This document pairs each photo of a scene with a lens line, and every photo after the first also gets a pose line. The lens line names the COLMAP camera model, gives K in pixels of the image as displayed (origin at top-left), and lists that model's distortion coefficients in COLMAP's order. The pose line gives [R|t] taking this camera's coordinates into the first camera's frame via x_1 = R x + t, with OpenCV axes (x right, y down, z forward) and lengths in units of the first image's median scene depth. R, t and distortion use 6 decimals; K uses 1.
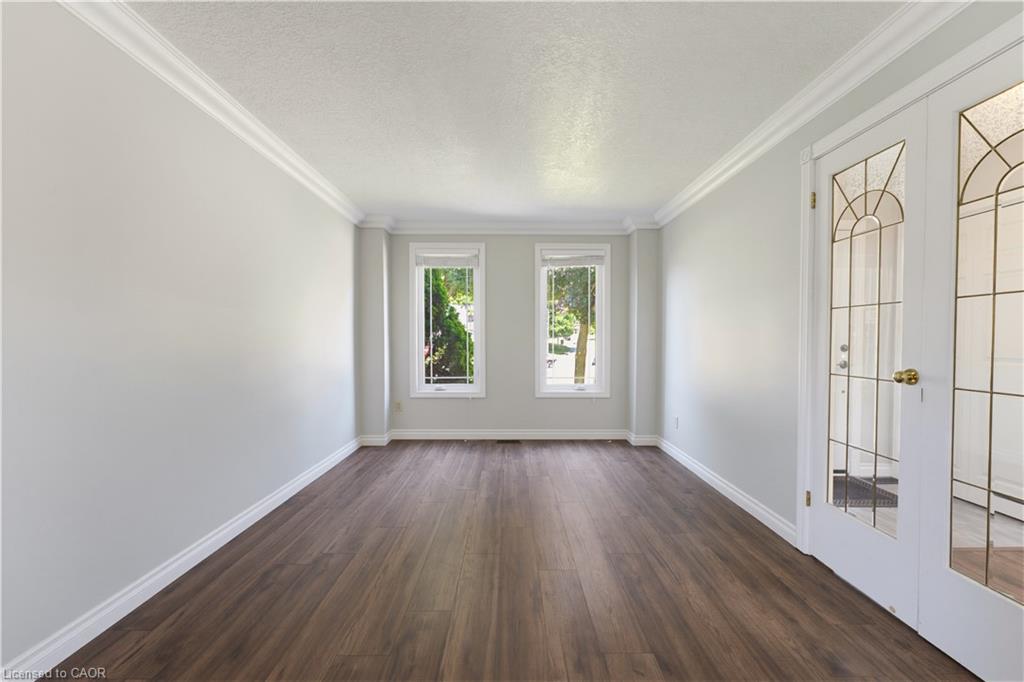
lens RADIAL K [[403.5, 0, 512.1], [0, 403.5, 344.3], [0, 0, 1]] dist [-0.002265, -0.000198]
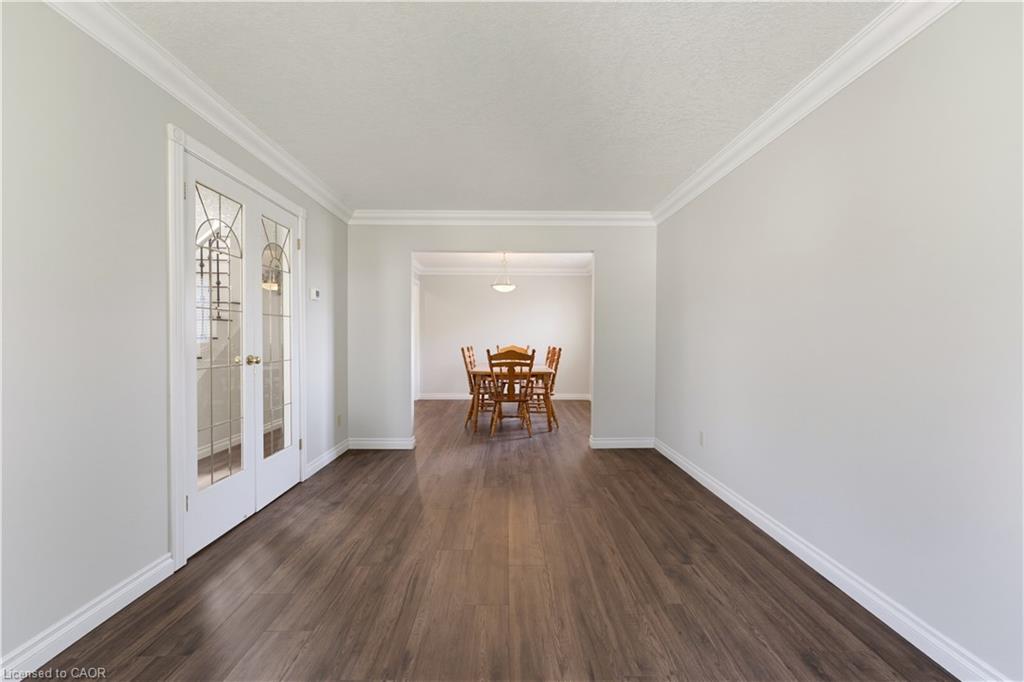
lens RADIAL K [[403.5, 0, 512.1], [0, 403.5, 344.3], [0, 0, 1]] dist [-0.002265, -0.000198]
pose [[-0.999940, -0.008934, -0.006398, -0.027729], [-0.009109, 0.999567, 0.027980, -0.027277], [0.006145, 0.028037, -0.999588, 1.972316]]
